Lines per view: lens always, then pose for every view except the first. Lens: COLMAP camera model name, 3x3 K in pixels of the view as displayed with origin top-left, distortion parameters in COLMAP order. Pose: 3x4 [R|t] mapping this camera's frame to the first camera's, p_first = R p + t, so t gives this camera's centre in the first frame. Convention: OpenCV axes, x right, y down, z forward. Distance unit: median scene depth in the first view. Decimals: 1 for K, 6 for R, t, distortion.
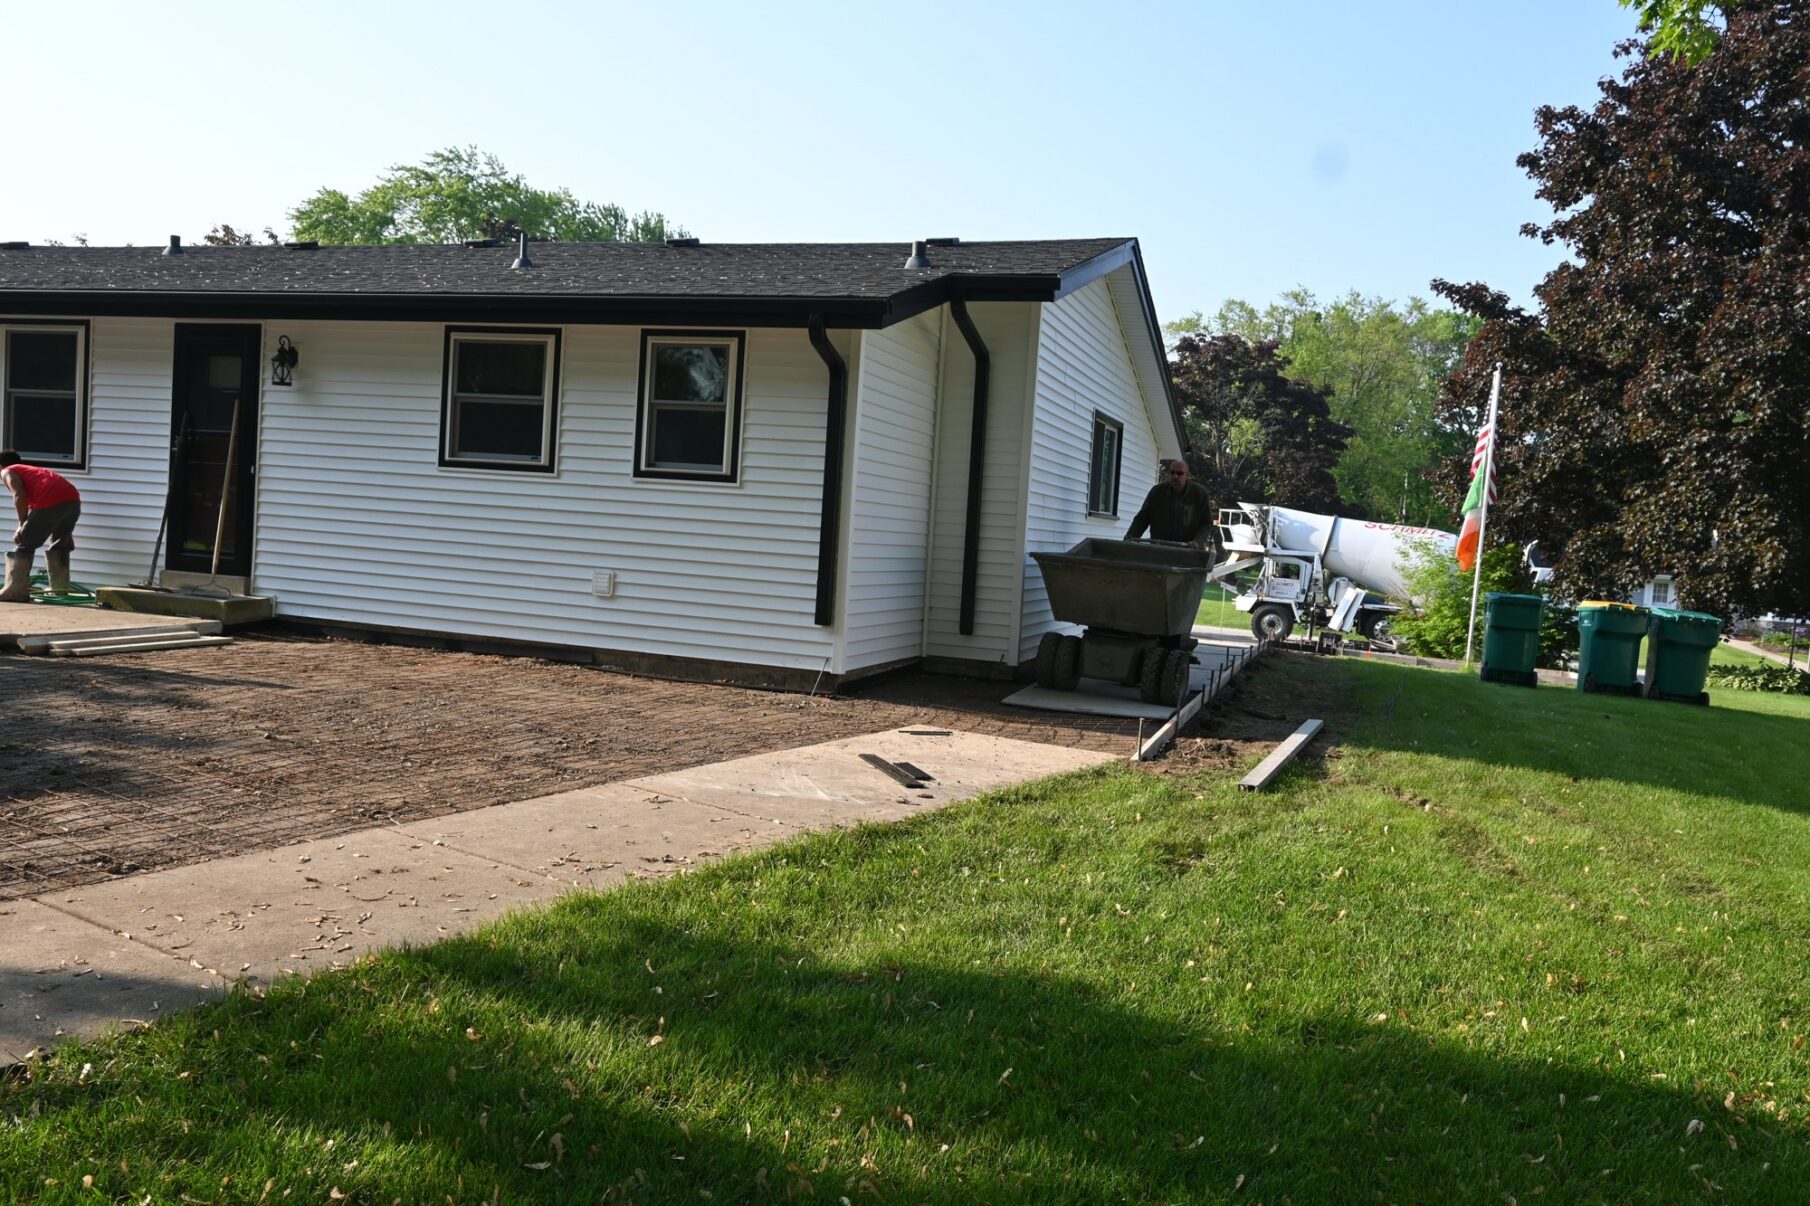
lens RADIAL K [[1245.1, 0, 928.8], [0, 1245.1, 613.8], [0, 0, 1]] dist [-0.007194, 0.002908]
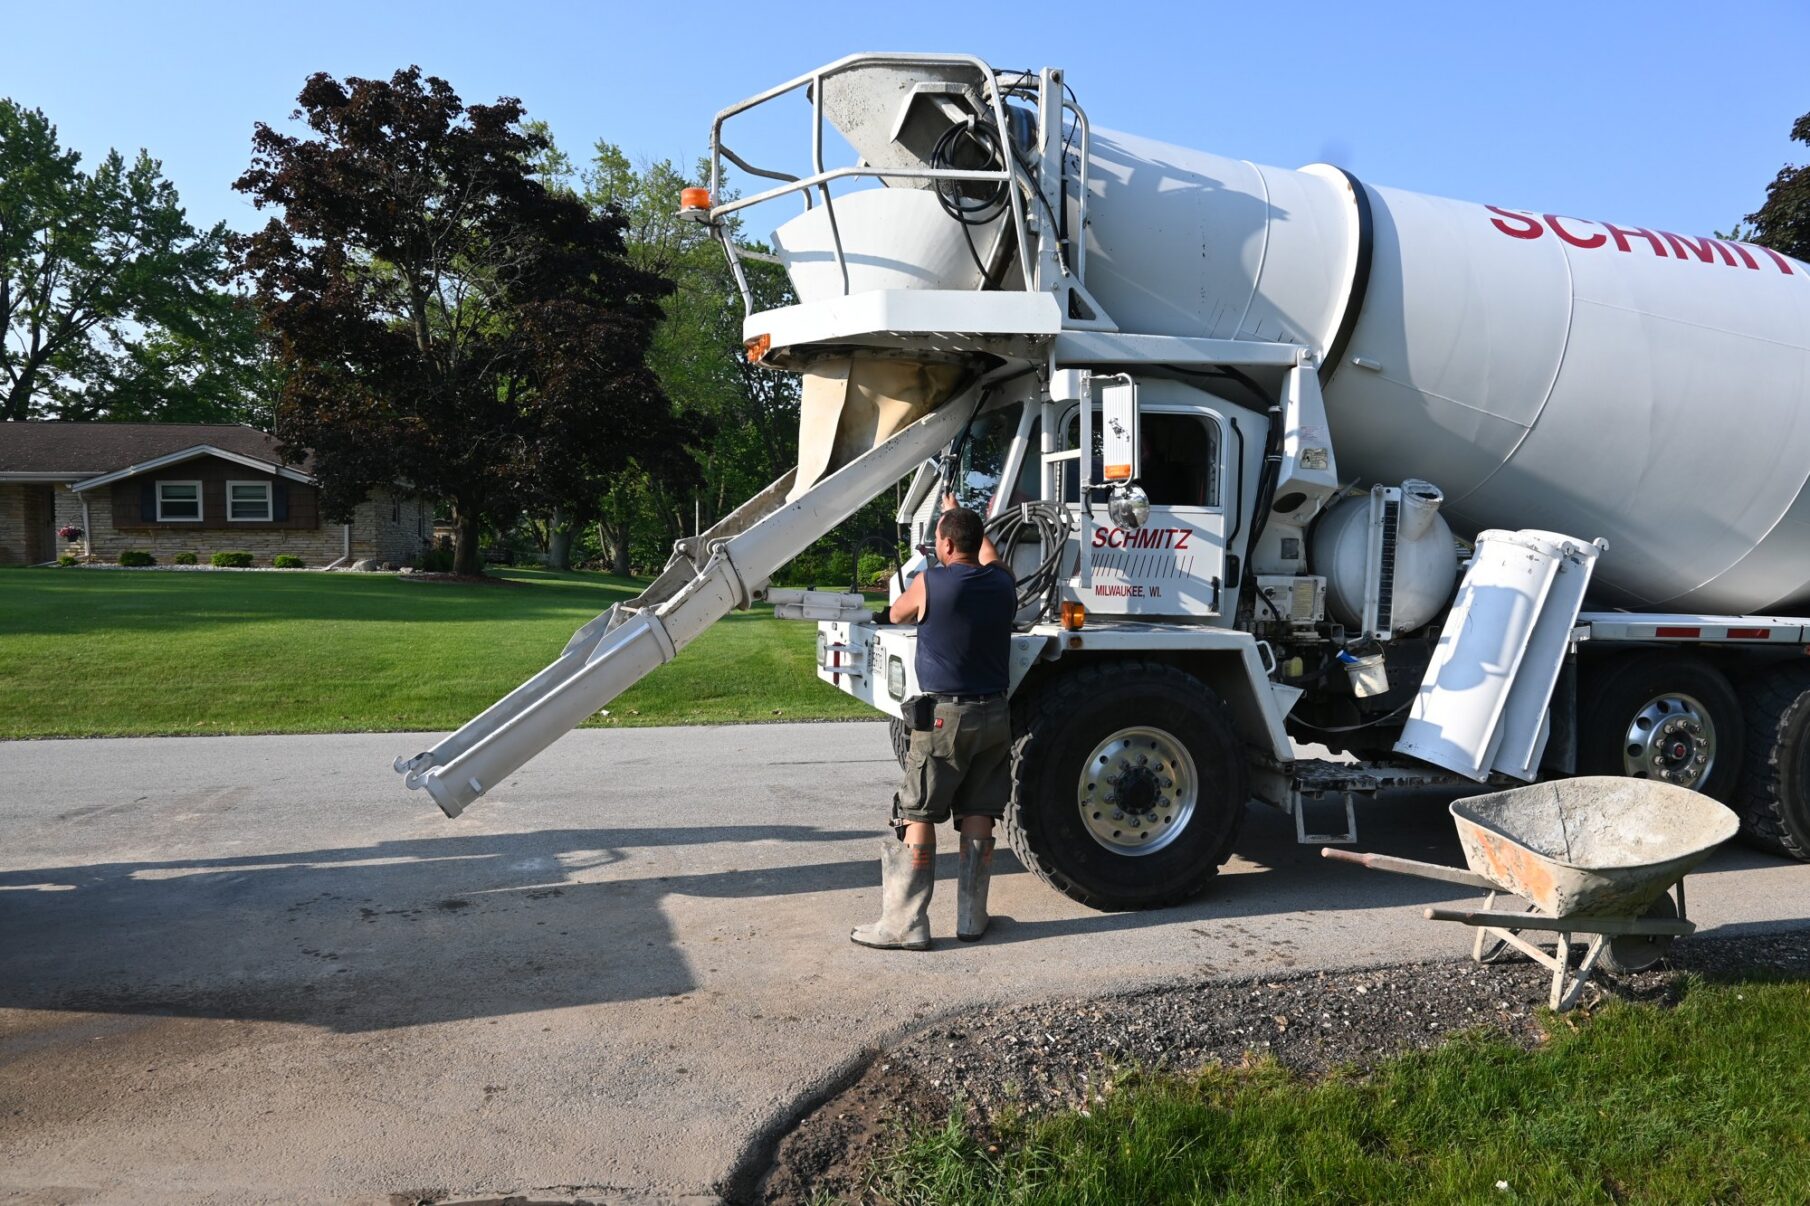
lens RADIAL K [[1245.1, 0, 928.8], [0, 1245.1, 613.8], [0, 0, 1]] dist [-0.007194, 0.002908]
pose [[0.789827, -0.092819, 0.606266, 0.196700], [0.087461, 0.995425, 0.038457, -0.028026], [-0.607062, 0.022650, 0.794332, 1.094937]]
